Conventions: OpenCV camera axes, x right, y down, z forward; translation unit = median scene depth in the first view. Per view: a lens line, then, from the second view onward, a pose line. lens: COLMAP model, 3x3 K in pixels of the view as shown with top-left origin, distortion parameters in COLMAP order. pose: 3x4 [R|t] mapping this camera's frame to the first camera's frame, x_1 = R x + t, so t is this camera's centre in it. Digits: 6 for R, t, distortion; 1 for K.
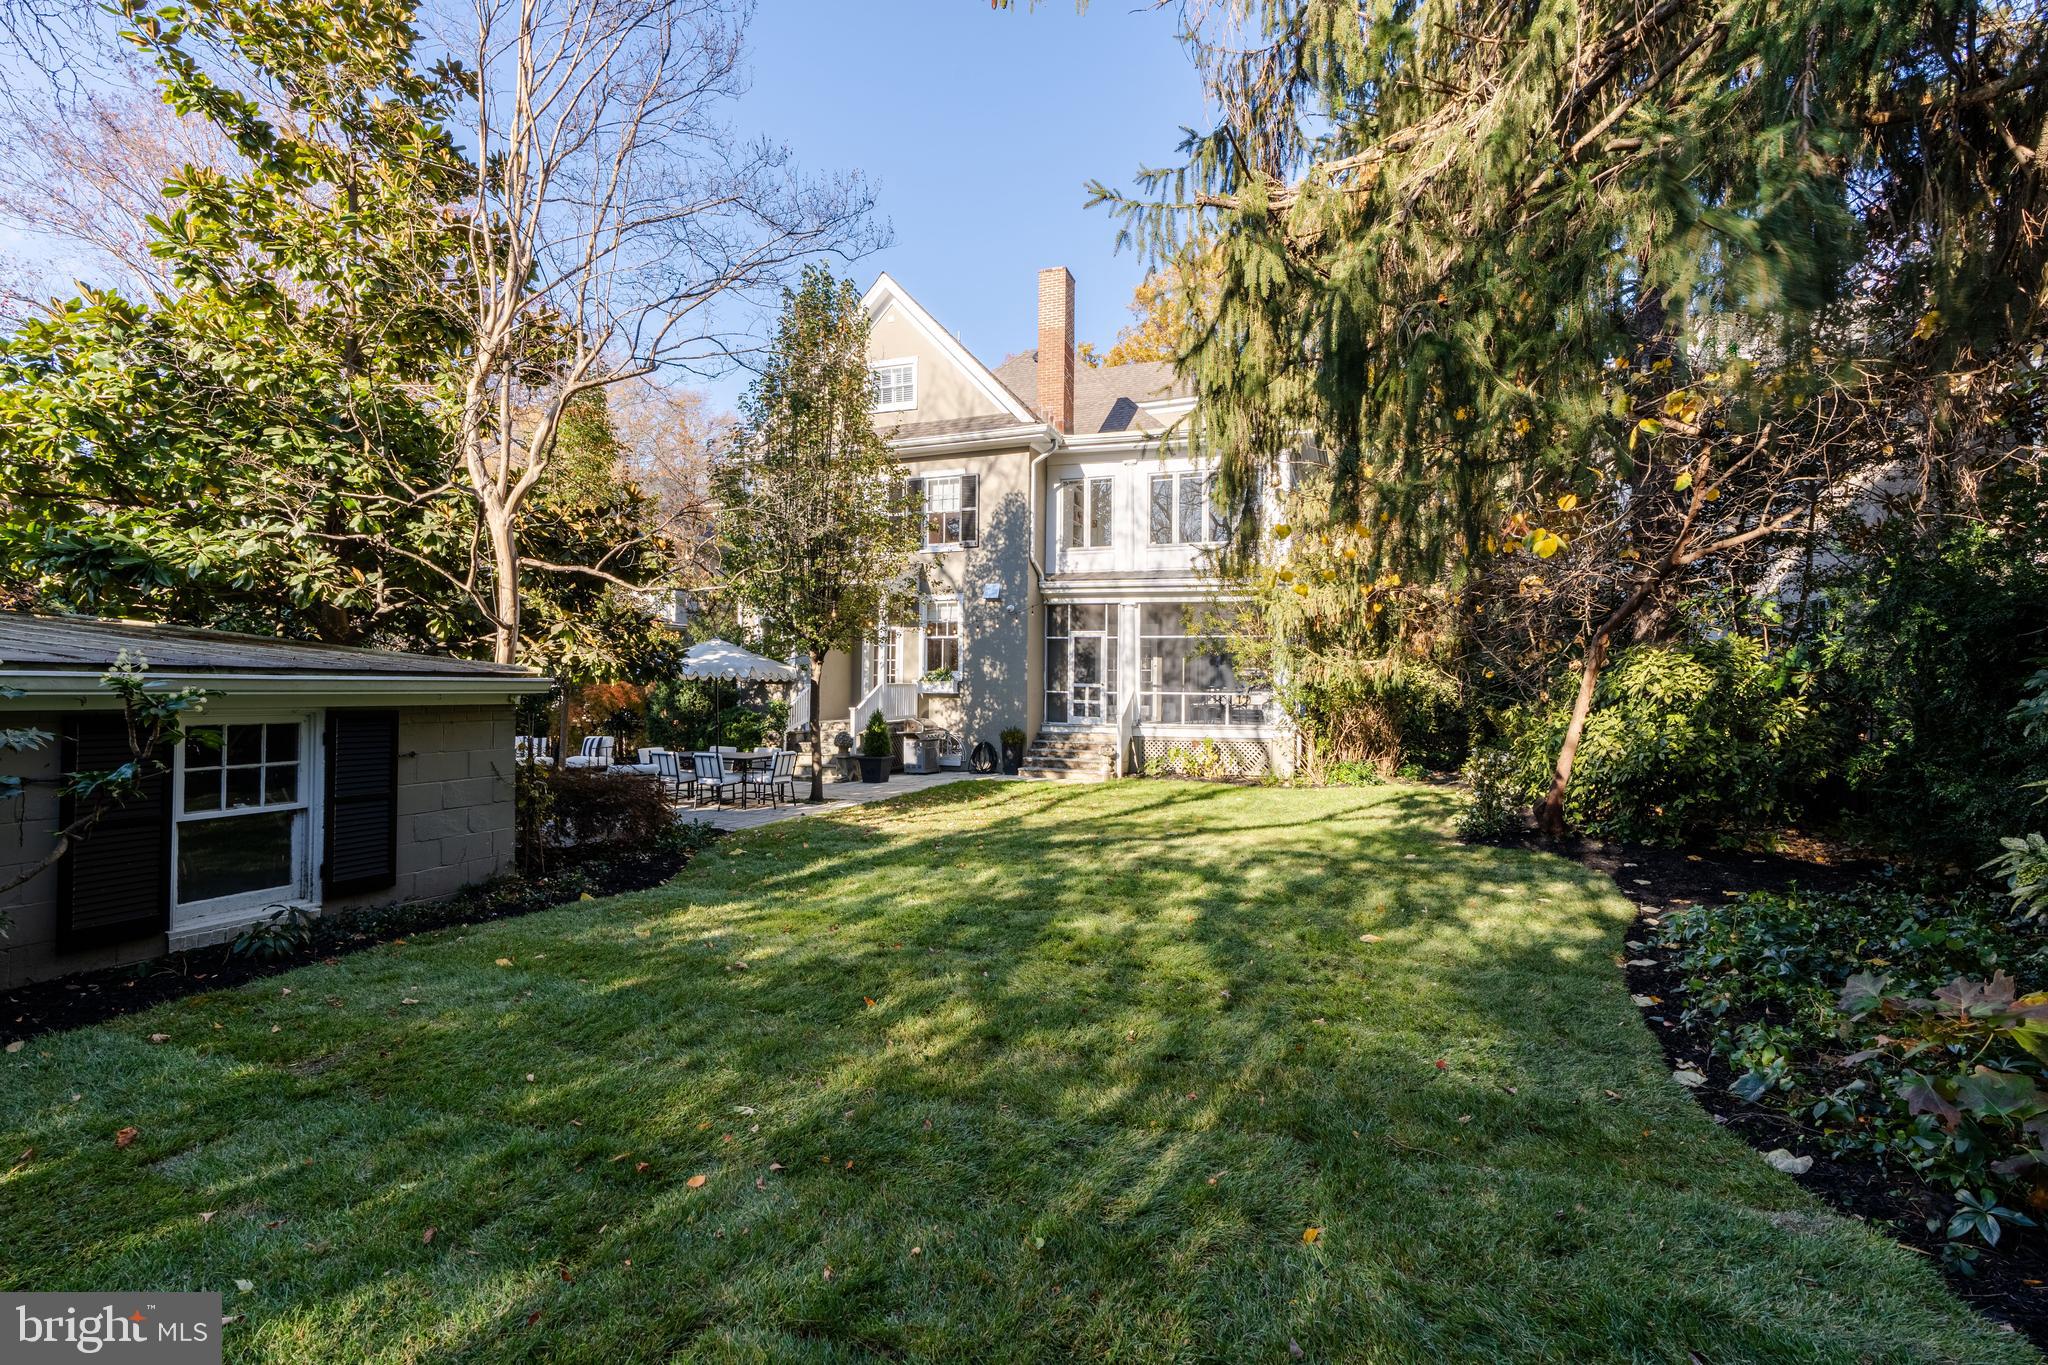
lens RADIAL K [[932.3, 0, 1022.4], [0, 932.3, 682.6], [0, 0, 1]] dist [0.000574, 0.000023]
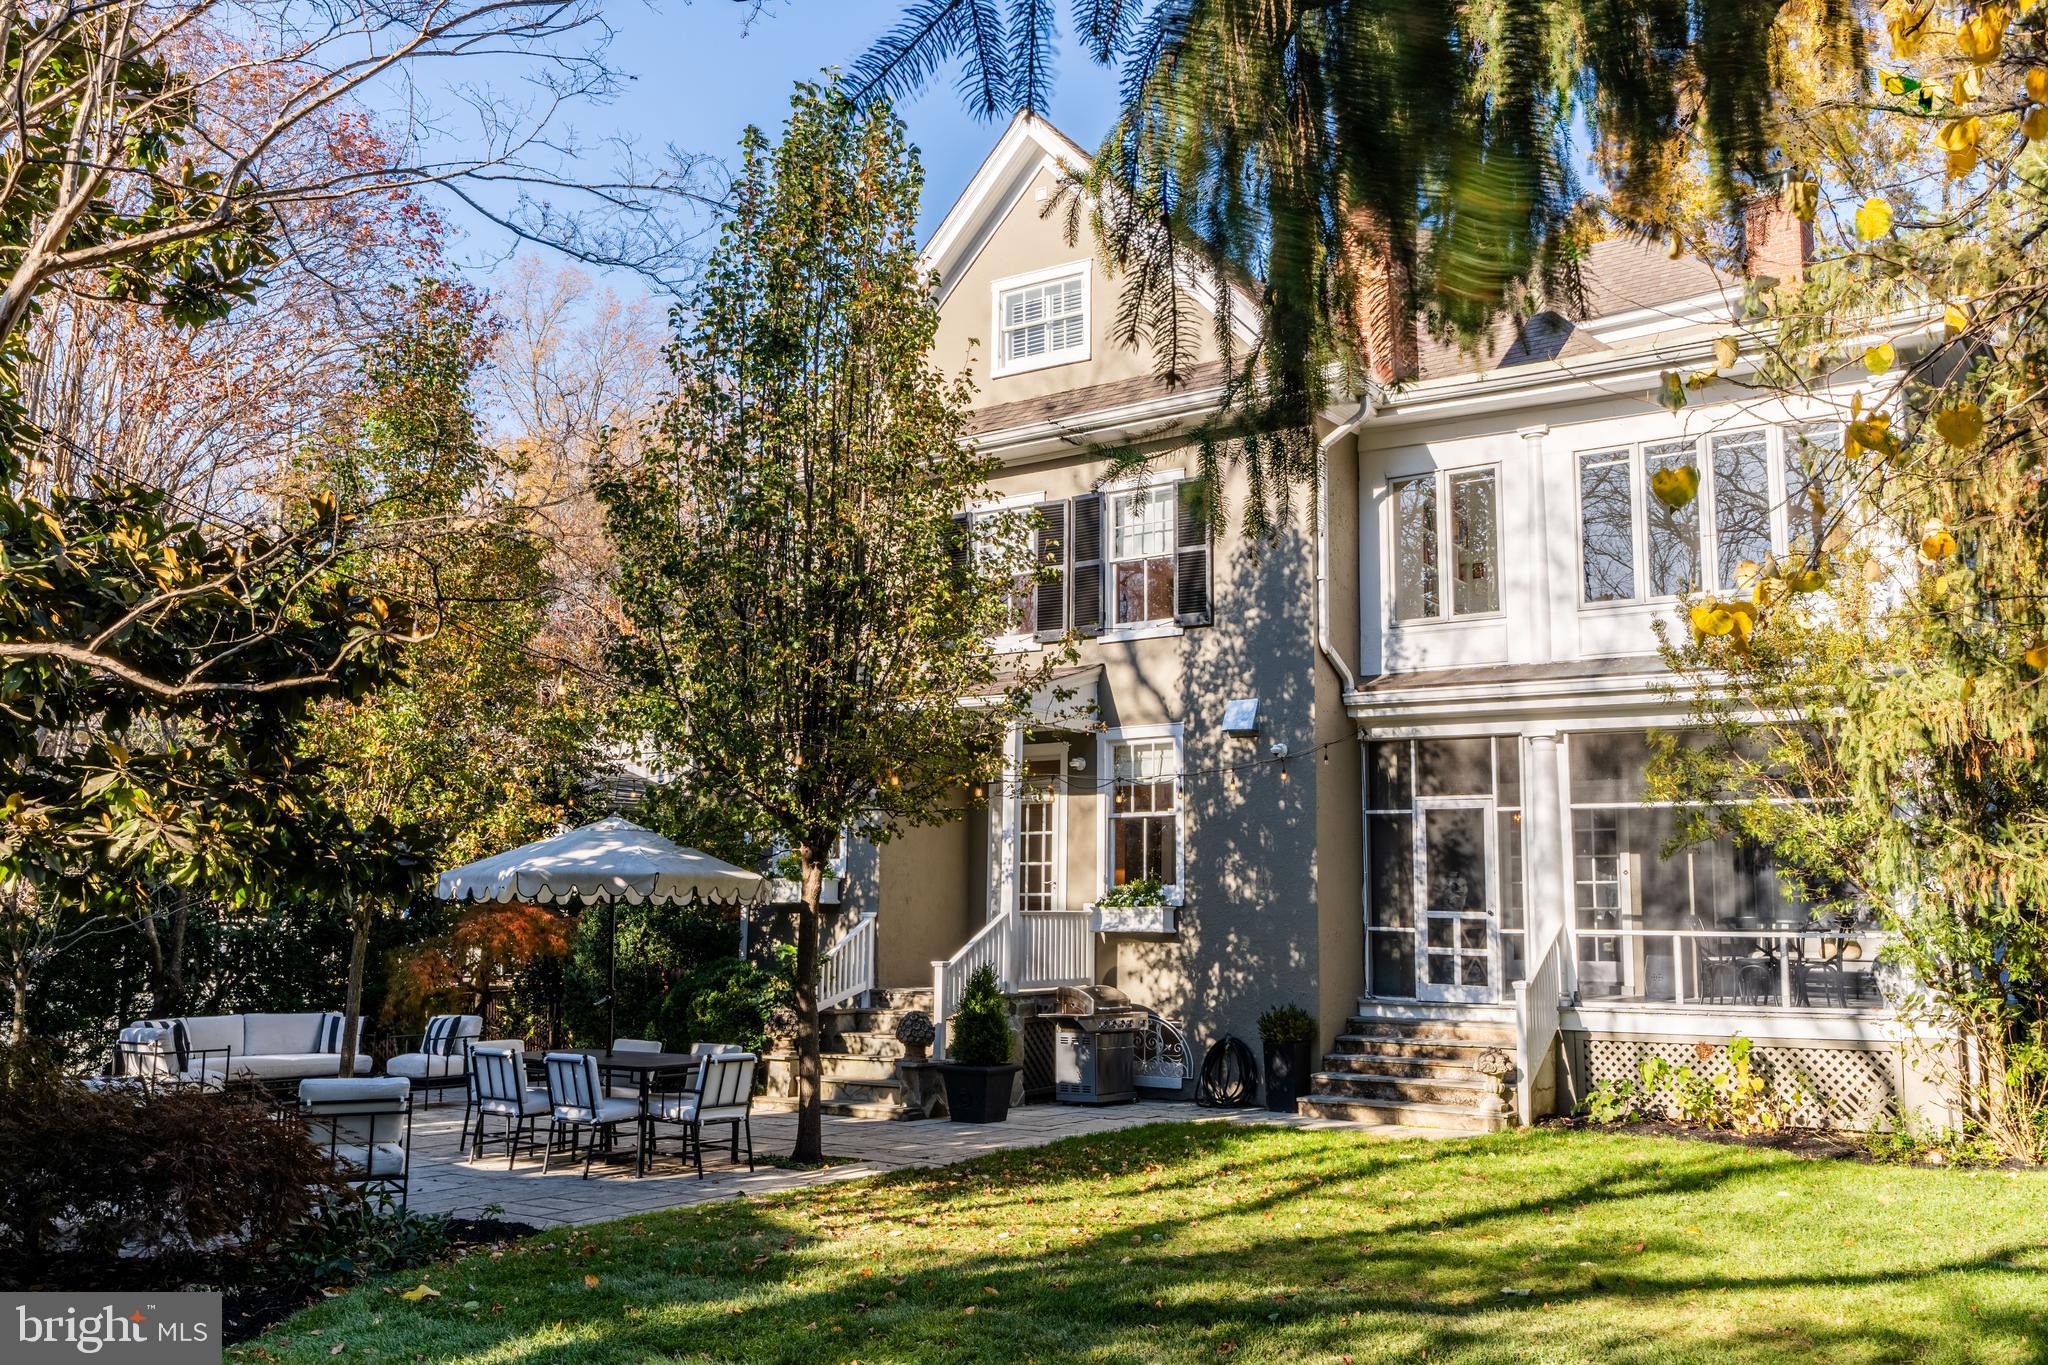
lens RADIAL K [[1739.3, 0, 1023.4], [0, 1739.3, 685.1], [0, 0, 1]] dist [-0.002441, 0.023143]
pose [[0.967167, -0.033463, -0.251927, 0.084632], [-0.000107, 0.991240, -0.132075, 0.003788], [0.254140, 0.127766, 0.958691, 0.119629]]
